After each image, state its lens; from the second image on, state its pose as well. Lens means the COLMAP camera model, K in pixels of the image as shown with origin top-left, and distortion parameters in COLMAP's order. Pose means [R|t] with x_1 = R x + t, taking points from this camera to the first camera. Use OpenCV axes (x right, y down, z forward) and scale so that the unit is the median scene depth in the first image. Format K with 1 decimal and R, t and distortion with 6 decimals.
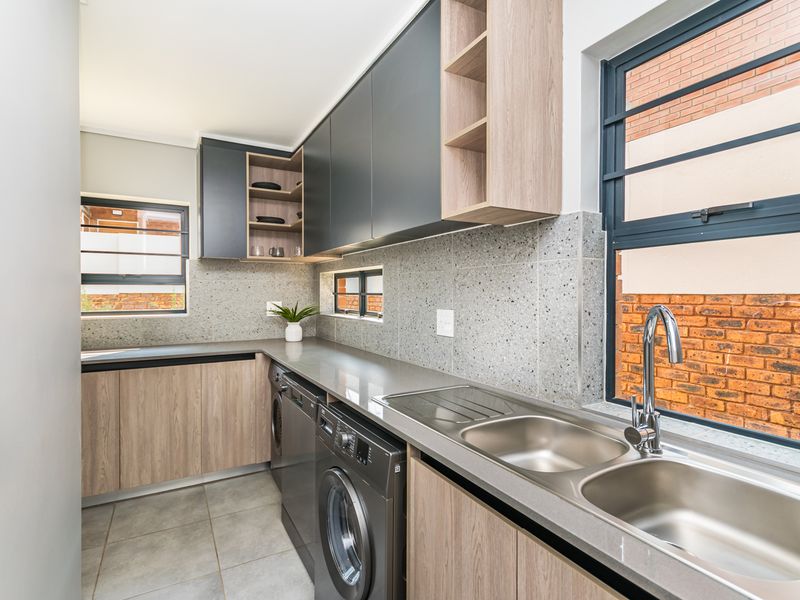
lens RADIAL K [[396.8, 0, 400.0], [0, 396.8, 300.0], [0, 0, 1]] dist [-0.001687, 0.000108]
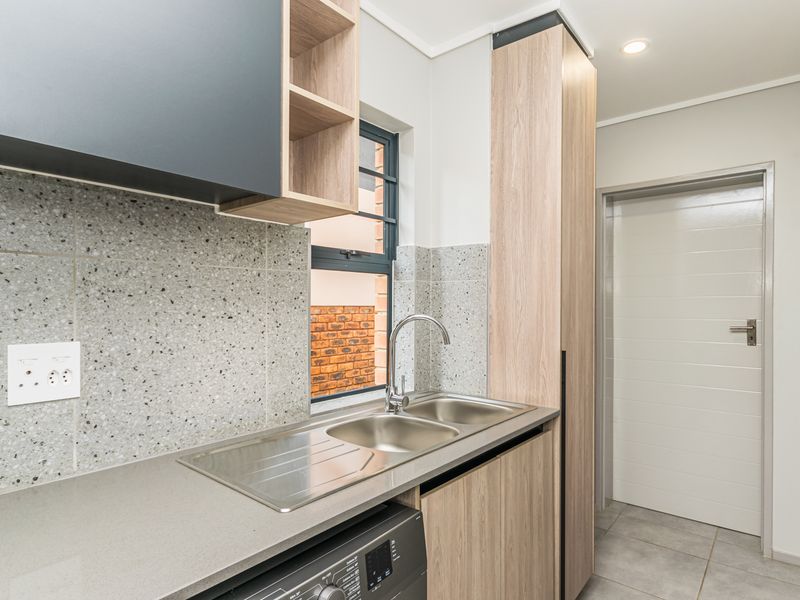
lens RADIAL K [[455.6, 0, 400.2], [0, 455.6, 309.2], [0, 0, 1]] dist [-0.000245, -0.000078]
pose [[-0.344921, -0.016093, 0.938494, -0.670870], [0.007627, 0.999772, 0.019947, -0.028403], [-0.938601, 0.014038, -0.344719, 1.053956]]
